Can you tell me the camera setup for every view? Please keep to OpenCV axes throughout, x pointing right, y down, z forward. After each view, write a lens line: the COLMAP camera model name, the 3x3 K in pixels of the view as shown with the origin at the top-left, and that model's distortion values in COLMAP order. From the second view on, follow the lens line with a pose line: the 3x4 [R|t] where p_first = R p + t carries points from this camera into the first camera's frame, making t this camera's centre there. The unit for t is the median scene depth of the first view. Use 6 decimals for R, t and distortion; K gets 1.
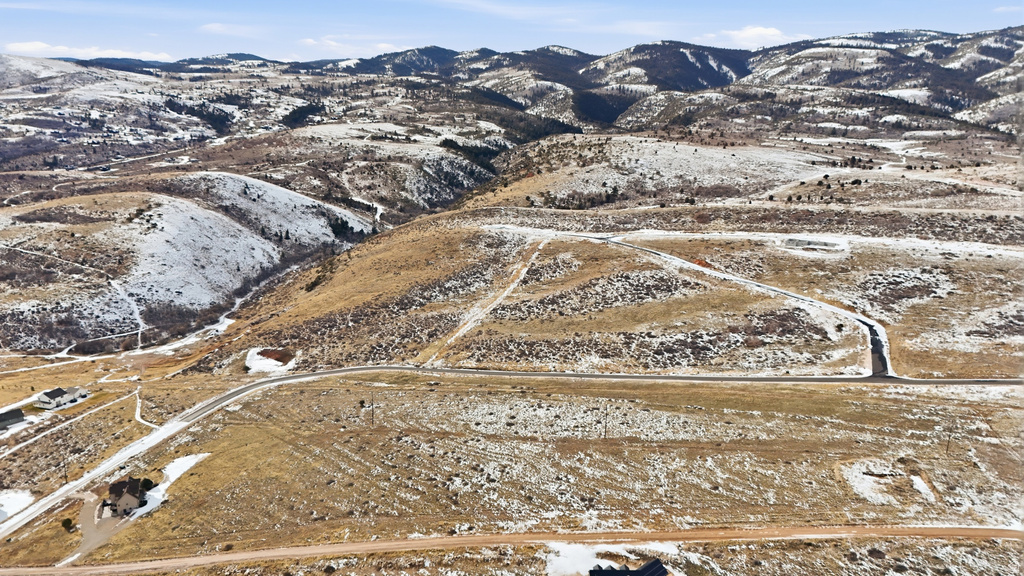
lens RADIAL K [[747.1, 0, 513.6], [0, 747.1, 289.7], [0, 0, 1]] dist [0.080464, -0.079619]
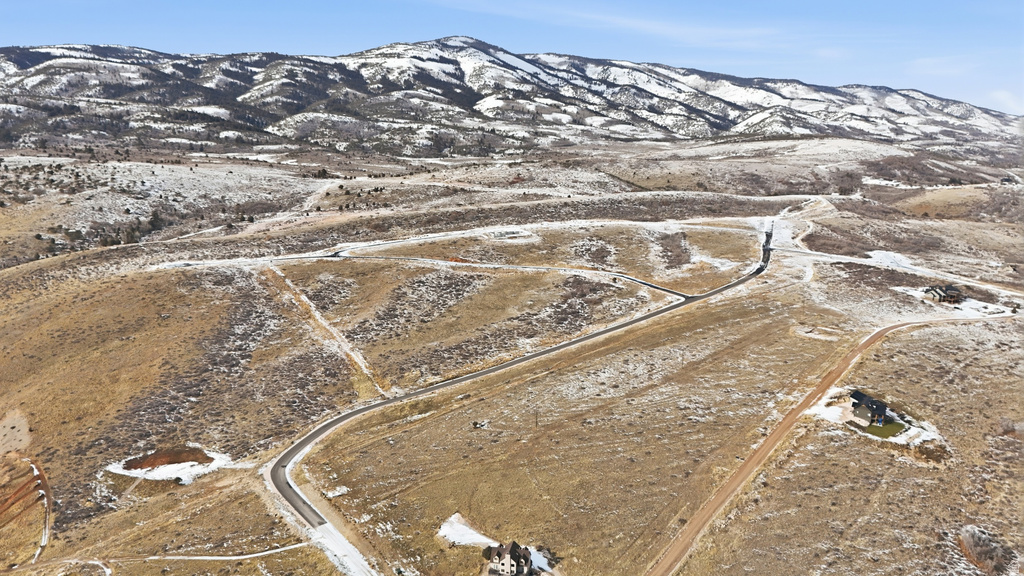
lens RADIAL K [[747.1, 0, 513.6], [0, 747.1, 289.7], [0, 0, 1]] dist [0.080464, -0.079619]
pose [[0.552414, -0.177536, 0.814444, -0.692530], [0.190766, 0.978051, 0.083809, -0.073496], [-0.811448, 0.109071, 0.574157, 0.255495]]
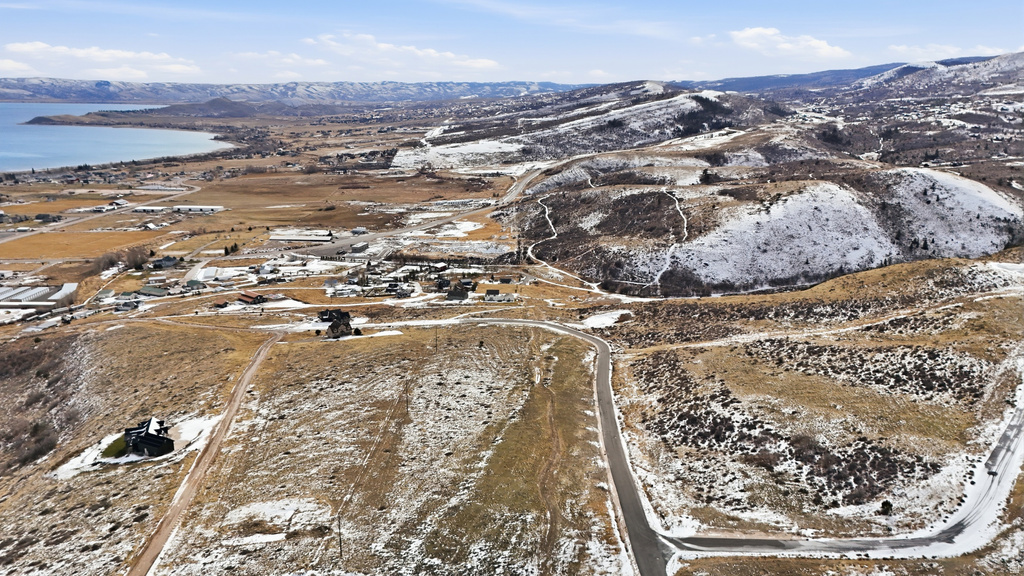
lens RADIAL K [[747.1, 0, 513.6], [0, 747.1, 289.7], [0, 0, 1]] dist [0.080464, -0.079619]
pose [[0.317486, 0.230914, -0.919718, 0.630677], [-0.229402, 0.959792, 0.161786, -0.094969], [0.920096, 0.159620, 0.357693, 0.438180]]
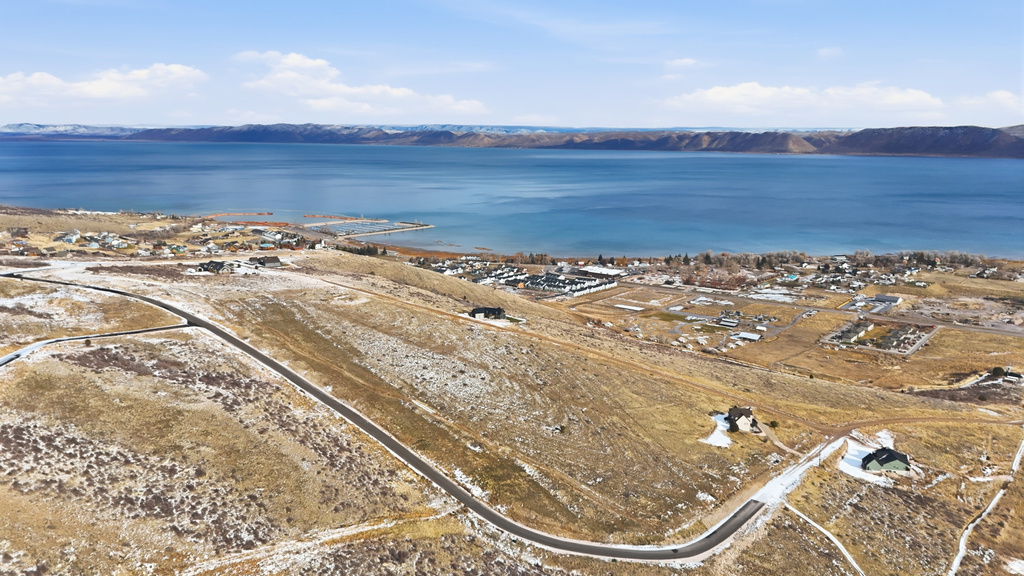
lens RADIAL K [[747.1, 0, 513.6], [0, 747.1, 289.7], [0, 0, 1]] dist [0.080464, -0.079619]
pose [[-0.934678, -0.090936, 0.343668, -0.333072], [0.063568, 0.908396, 0.413251, -0.307159], [-0.349766, 0.408103, -0.843277, 1.277747]]
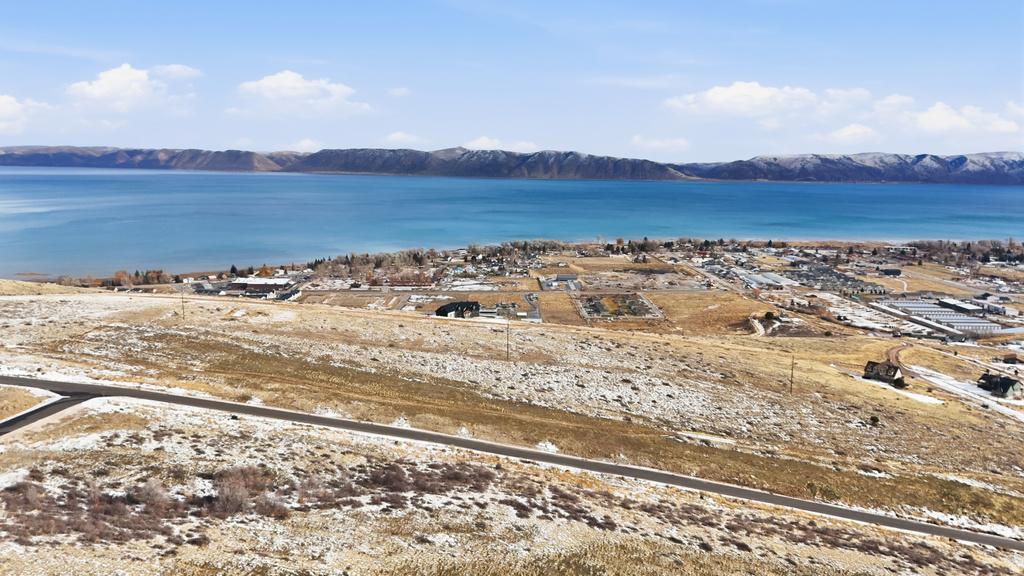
lens RADIAL K [[747.1, 0, 513.6], [0, 747.1, 289.7], [0, 0, 1]] dist [0.080464, -0.079619]
pose [[-0.945211, 0.025917, -0.325429, 0.245301], [-0.103492, 0.921639, 0.373993, -0.136474], [0.309620, 0.387182, -0.868461, 1.048544]]
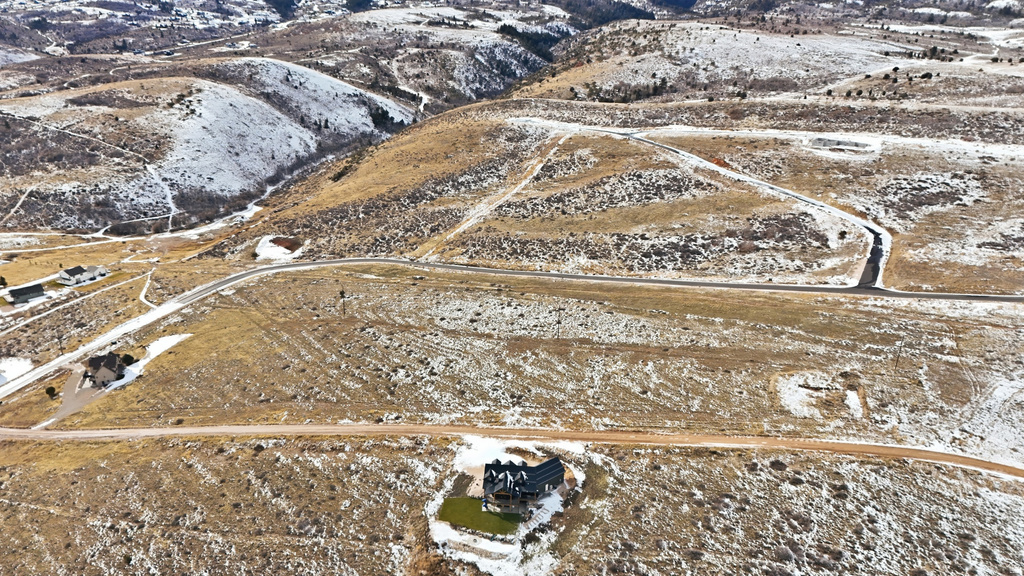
lens RADIAL K [[747.1, 0, 513.6], [0, 747.1, 289.7], [0, 0, 1]] dist [0.080464, -0.079619]
pose [[0.994301, 0.041135, -0.098350, 0.093509], [-0.027092, 0.989770, 0.140078, -0.002587], [0.103106, -0.136615, 0.985244, 0.012980]]
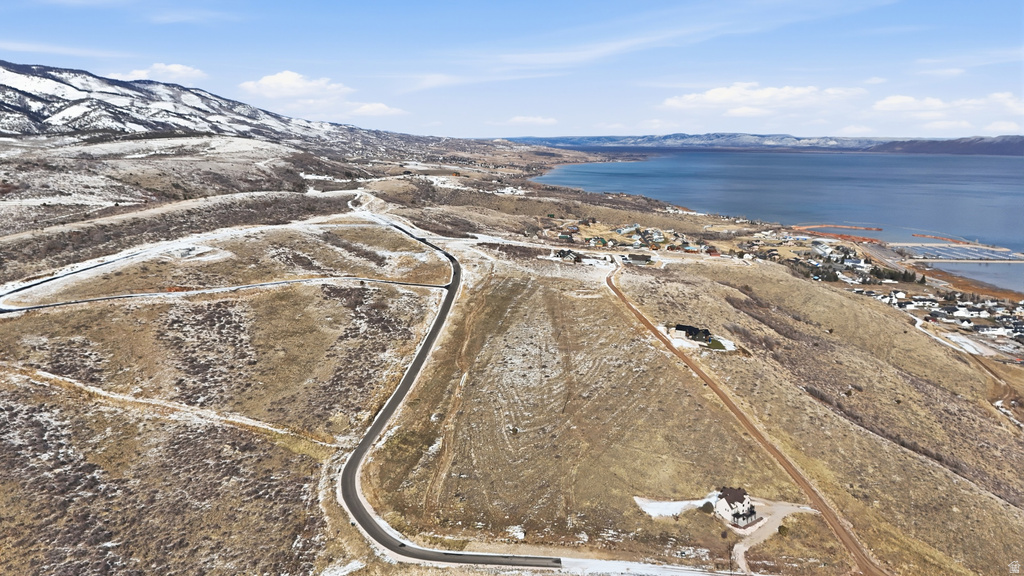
lens RADIAL K [[747.1, 0, 513.6], [0, 747.1, 289.7], [0, 0, 1]] dist [0.080464, -0.079619]
pose [[-0.298231, -0.204891, 0.932243, -0.782654], [0.203877, 0.940475, 0.271922, -0.212464], [-0.932466, 0.271158, -0.238706, 0.851582]]
